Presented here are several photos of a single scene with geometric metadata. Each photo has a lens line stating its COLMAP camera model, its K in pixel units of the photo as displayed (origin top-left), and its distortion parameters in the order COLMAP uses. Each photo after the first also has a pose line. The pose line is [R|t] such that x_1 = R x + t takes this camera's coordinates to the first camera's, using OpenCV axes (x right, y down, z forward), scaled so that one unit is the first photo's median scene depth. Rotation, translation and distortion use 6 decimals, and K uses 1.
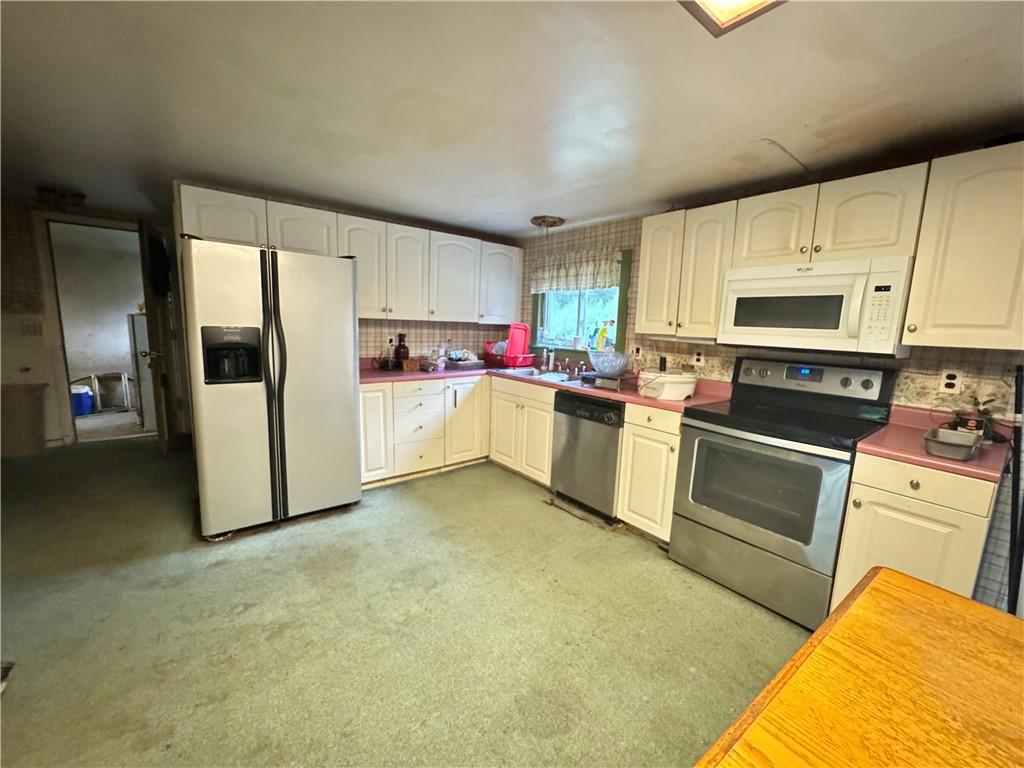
lens RADIAL K [[412.8, 0, 509.5], [0, 412.8, 383.1], [0, 0, 1]] dist [-0.003509, -0.000375]
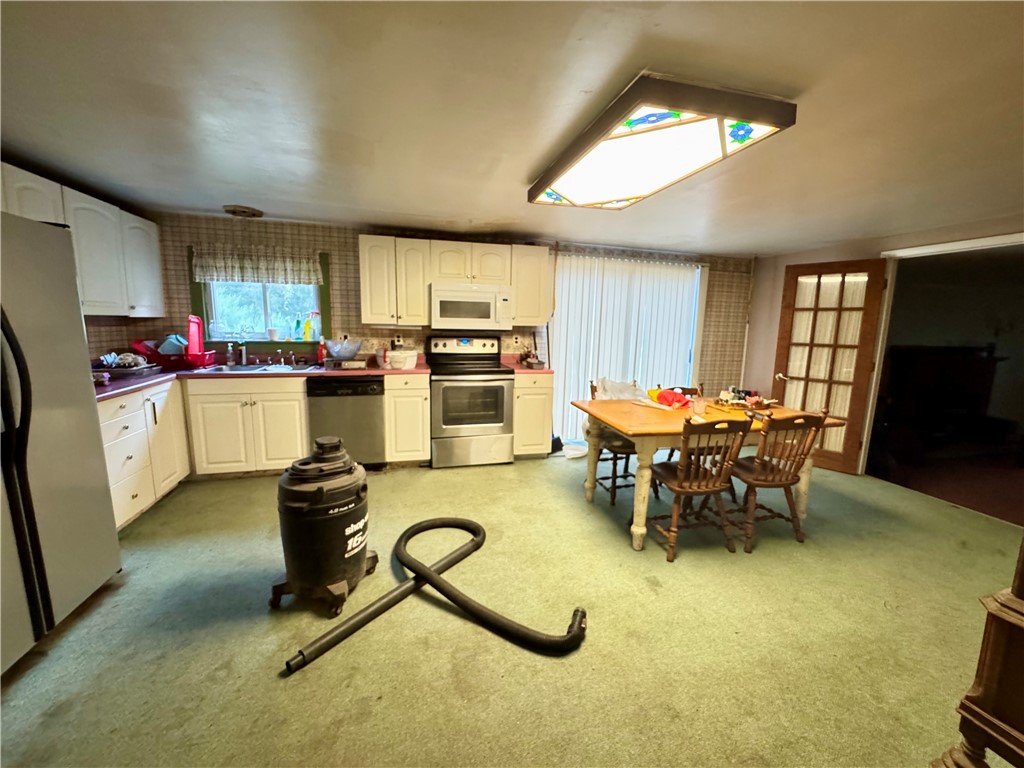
lens RADIAL K [[412.8, 0, 514.5], [0, 412.8, 383.6], [0, 0, 1]] dist [-0.003509, -0.000375]
pose [[0.391117, -0.163360, 0.905727, -0.654328], [0.127645, 0.984238, 0.122400, -0.031199], [-0.911446, 0.067738, 0.405805, 0.052175]]
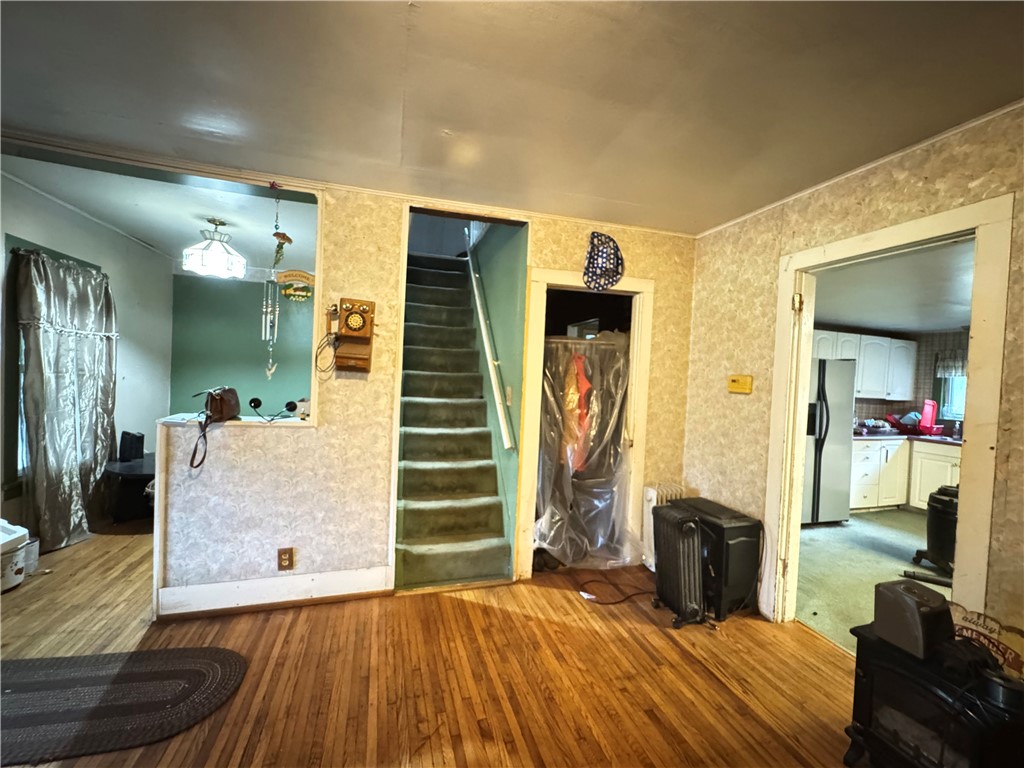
lens RADIAL K [[412.8, 0, 512.2], [0, 412.8, 384.1], [0, 0, 1]] dist [-0.003509, -0.000375]
pose [[0.930224, 0.015107, -0.366681, -0.894399], [-0.068090, 0.988909, -0.131993, 0.075913], [0.360621, 0.147750, 0.920936, -0.808459]]
